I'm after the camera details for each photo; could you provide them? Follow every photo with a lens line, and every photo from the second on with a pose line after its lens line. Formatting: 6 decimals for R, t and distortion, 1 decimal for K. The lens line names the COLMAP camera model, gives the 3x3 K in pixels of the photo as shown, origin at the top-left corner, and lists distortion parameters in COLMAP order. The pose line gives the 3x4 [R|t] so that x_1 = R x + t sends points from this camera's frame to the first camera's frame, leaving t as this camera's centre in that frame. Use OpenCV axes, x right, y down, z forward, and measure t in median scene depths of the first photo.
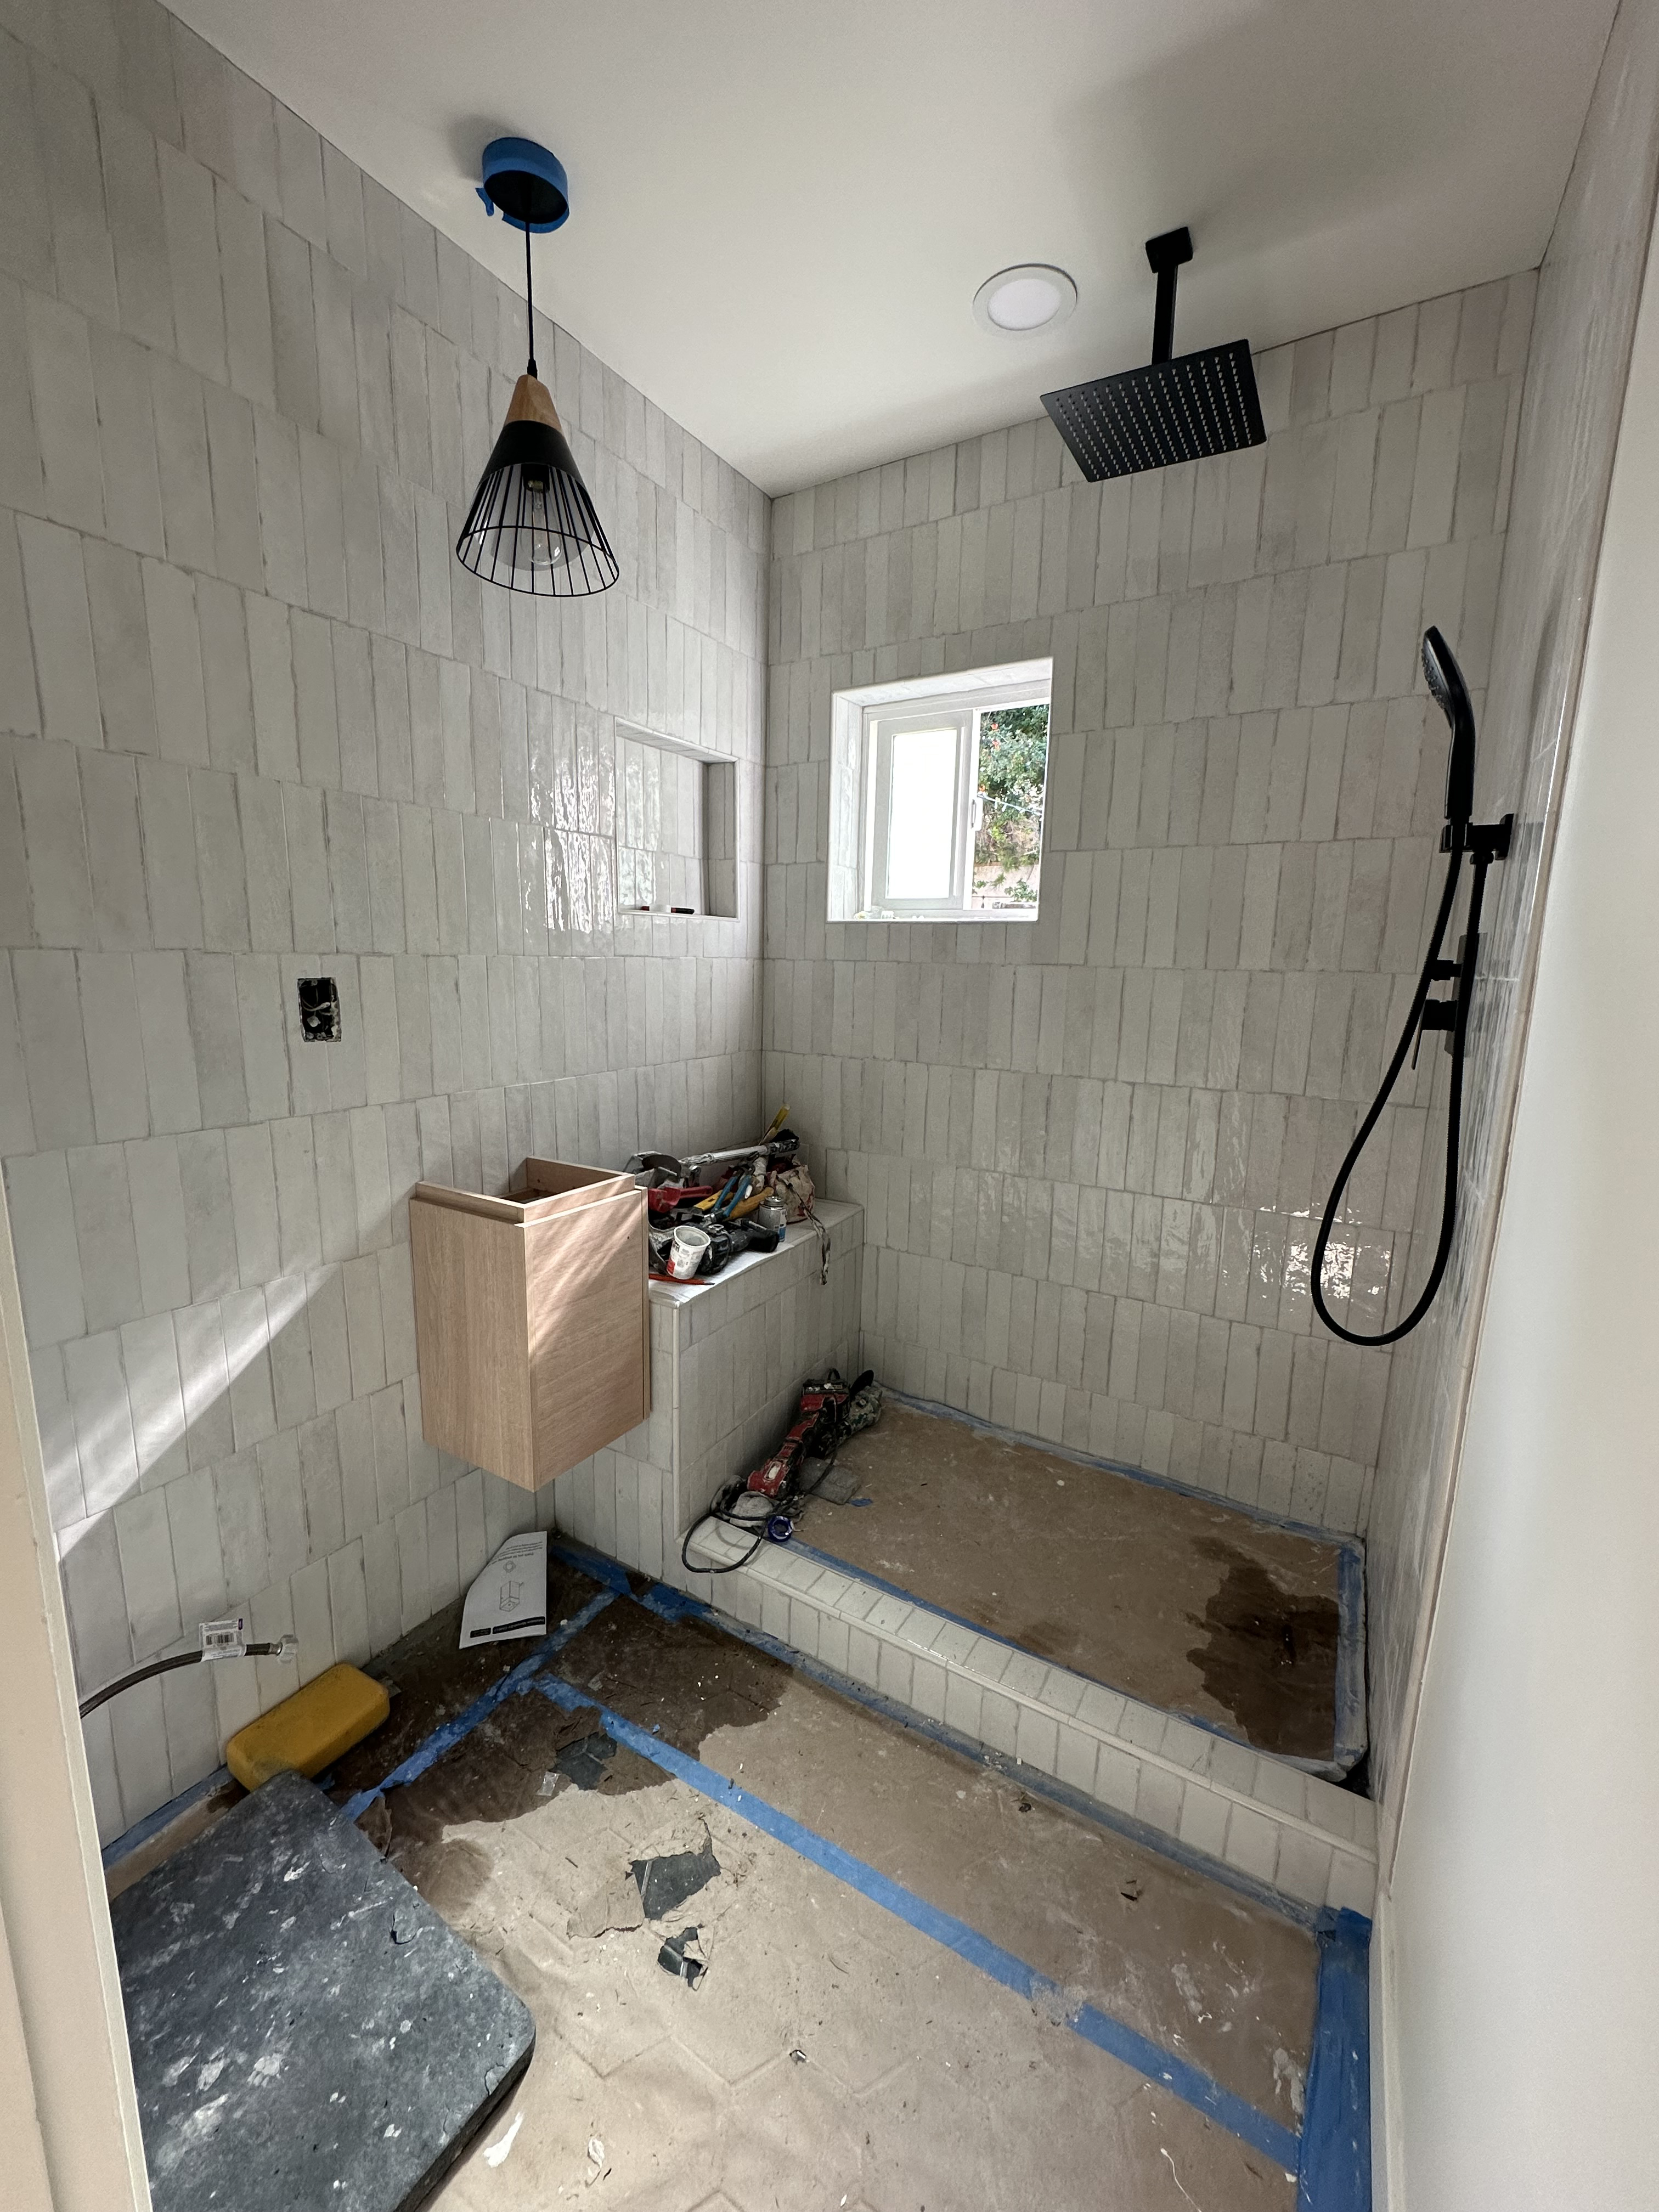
lens RADIAL K [[873.2, 0, 829.5], [0, 873.2, 1106.0], [0, 0, 1]] dist [0.002063, 0.000088]
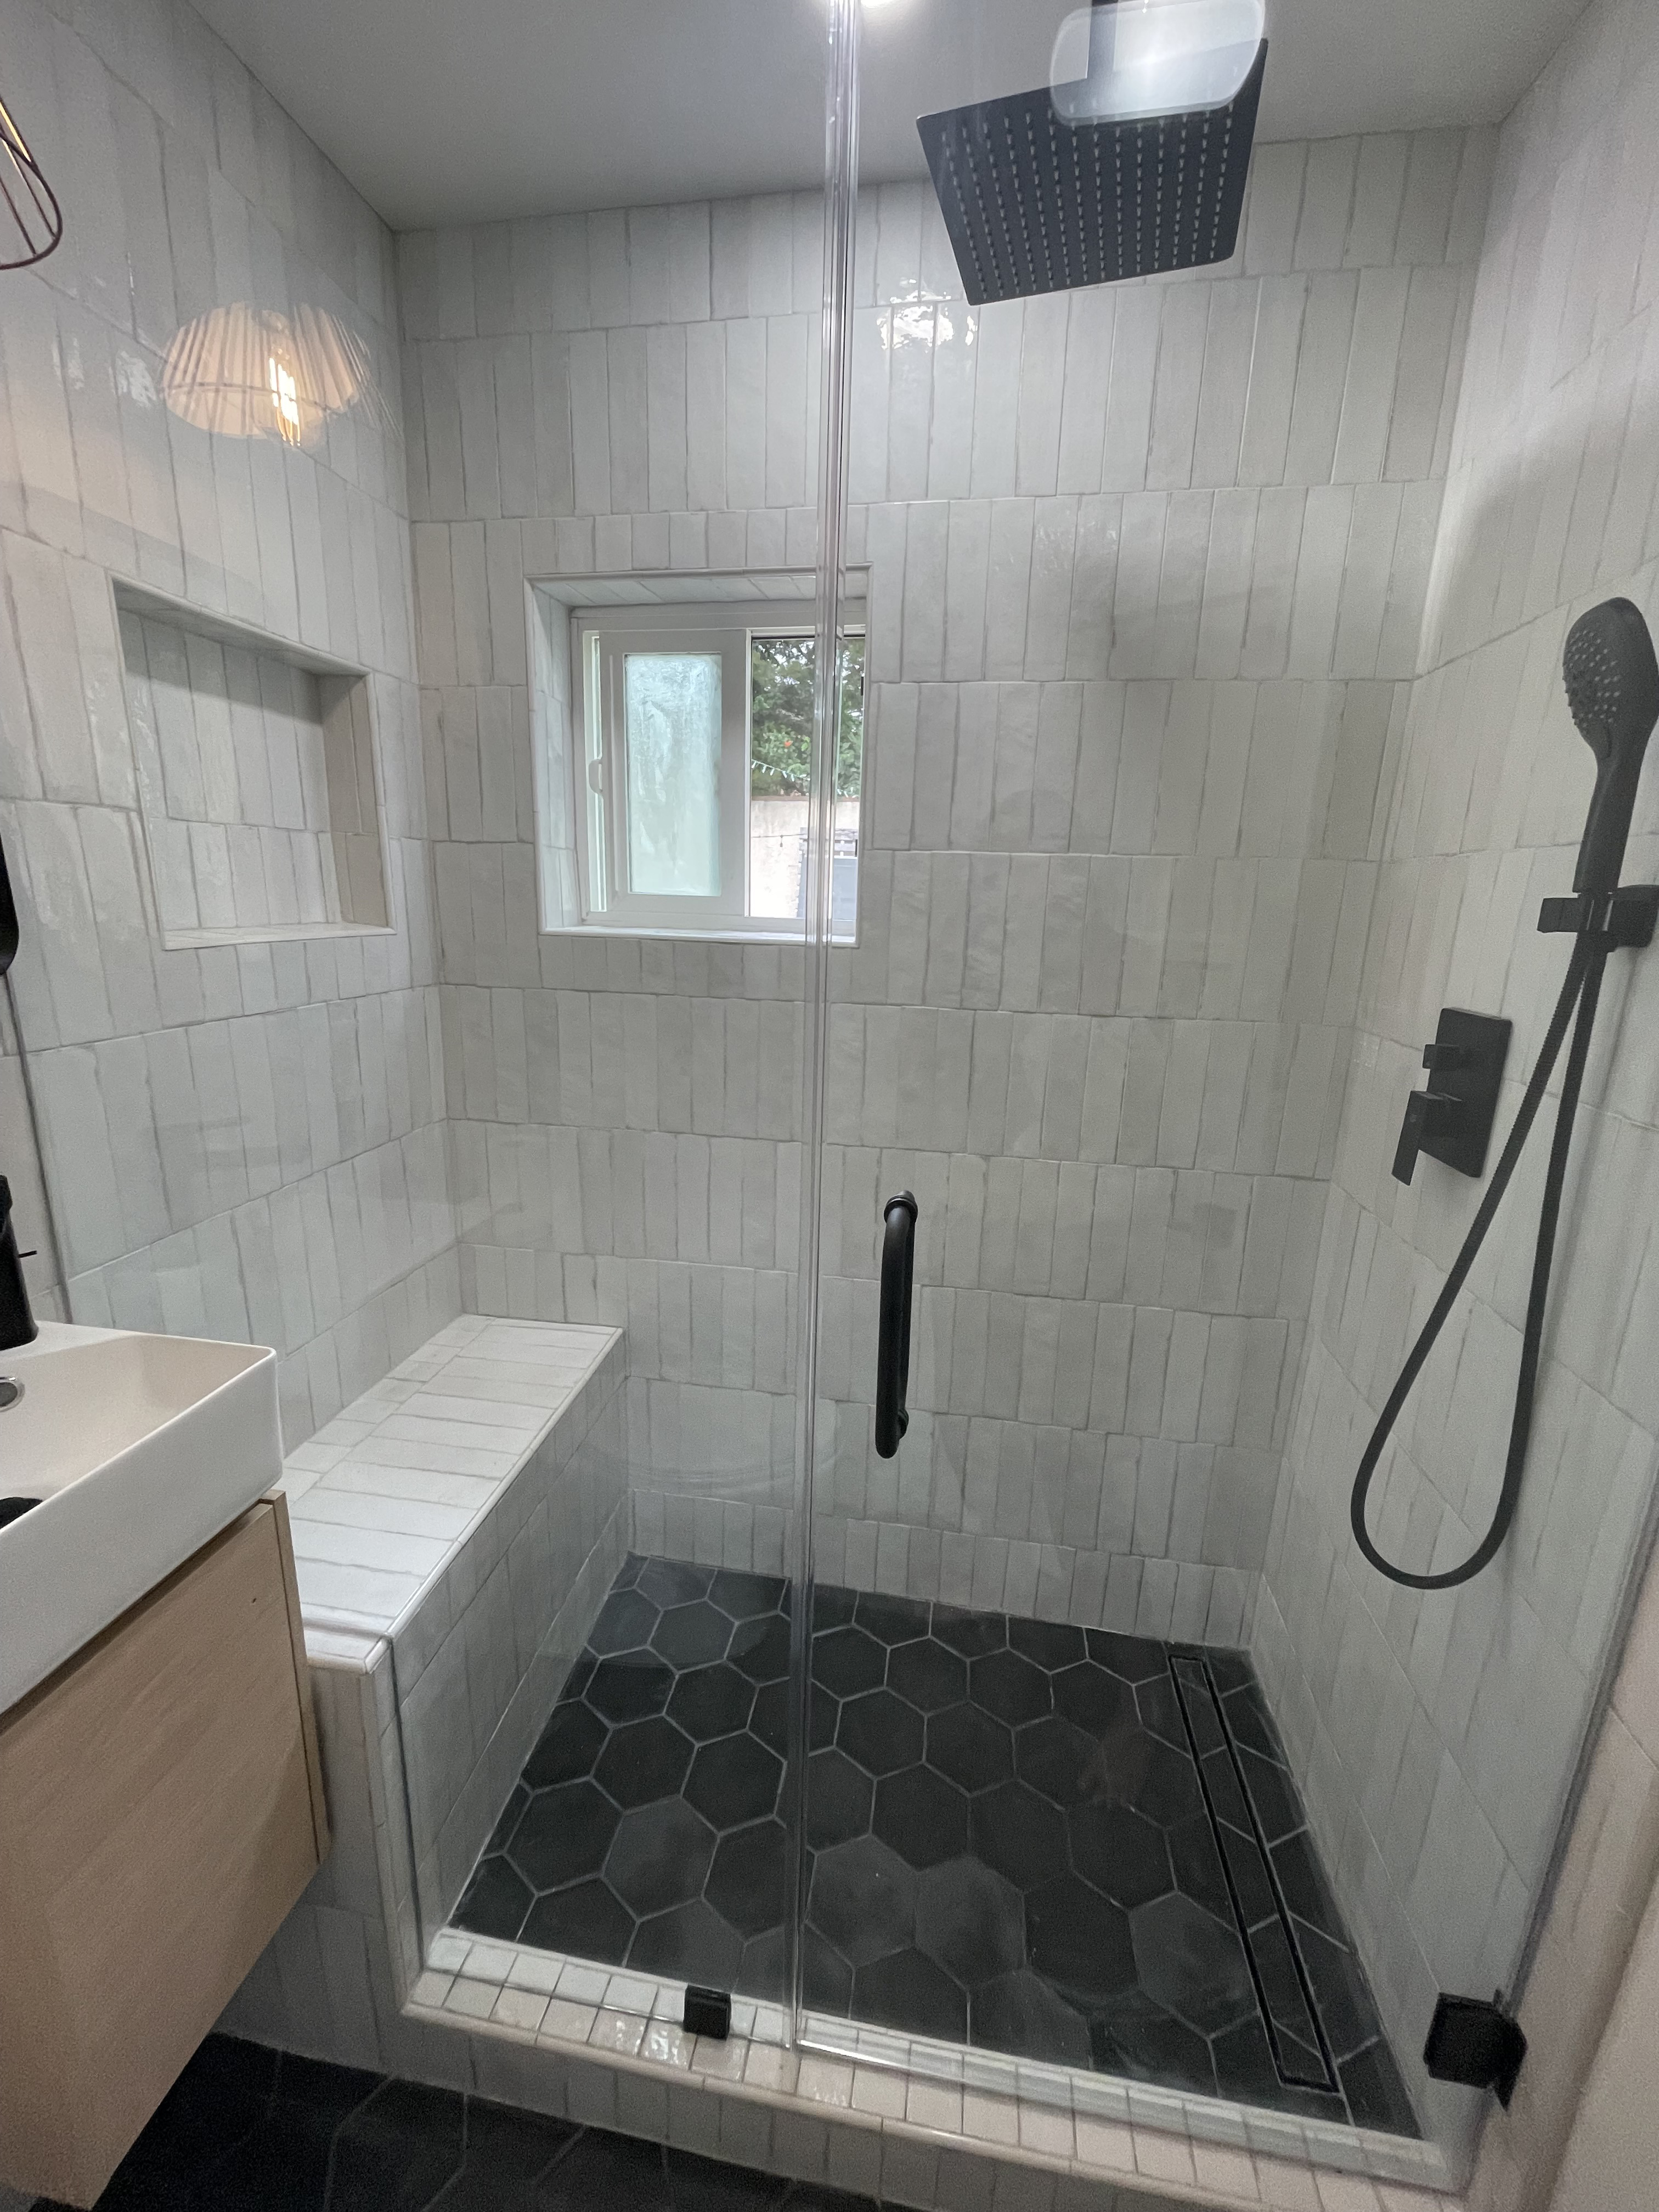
lens RADIAL K [[893.6, 0, 829.5], [0, 893.6, 1106.0], [0, 0, 1]] dist [-0.002664, -0.000494]
pose [[0.930115, -0.080293, 0.358384, -0.059709], [0.054952, 0.995250, 0.080361, -0.137225], [-0.363134, -0.055051, 0.930109, 0.309938]]
